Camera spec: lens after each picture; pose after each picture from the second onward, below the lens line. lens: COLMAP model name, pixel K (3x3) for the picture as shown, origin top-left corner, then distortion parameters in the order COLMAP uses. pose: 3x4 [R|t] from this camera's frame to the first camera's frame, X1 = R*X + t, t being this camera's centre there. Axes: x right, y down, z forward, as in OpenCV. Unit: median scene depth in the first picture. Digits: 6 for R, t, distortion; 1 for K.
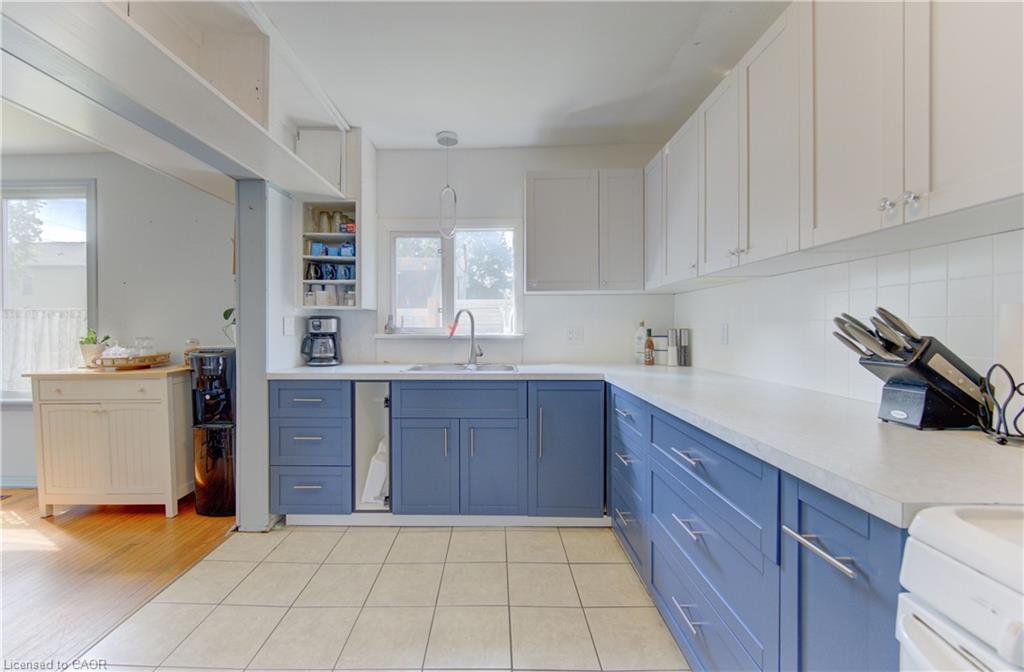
lens RADIAL K [[421.8, 0, 508.9], [0, 421.8, 335.1], [0, 0, 1]] dist [-0.018158, -0.000237]
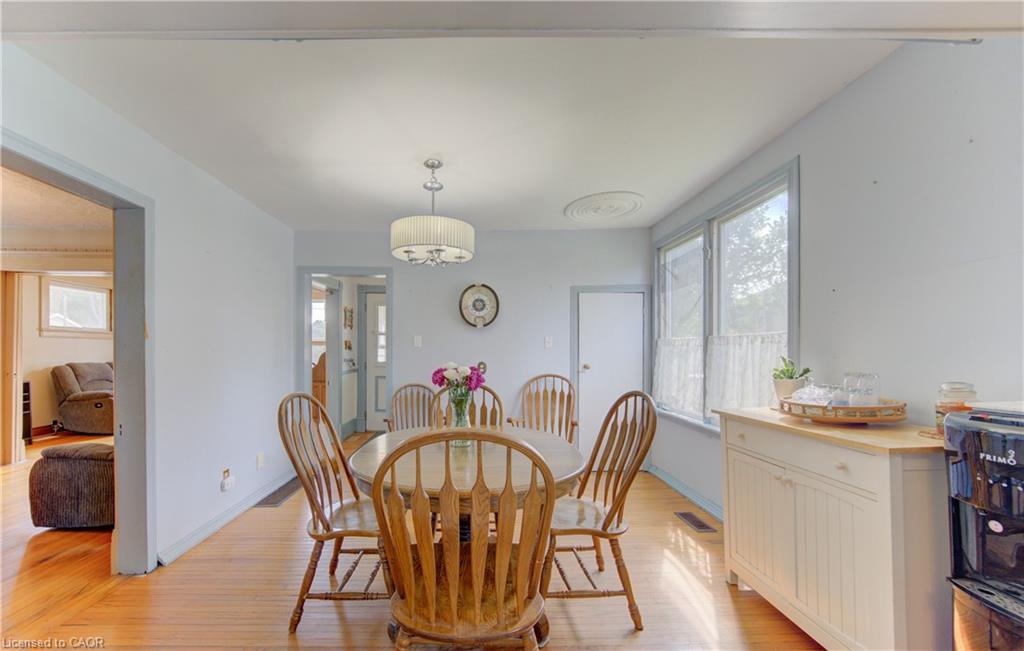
lens RADIAL K [[394.5, 0, 479.7], [0, 394.5, 351.6], [0, 0, 1]] dist [-0.000876, 0.000367]
pose [[0.019419, 0.002467, -0.999808, -0.322037], [-0.005766, 0.999981, 0.002355, -0.027314], [0.999795, 0.005719, 0.019433, 0.453685]]
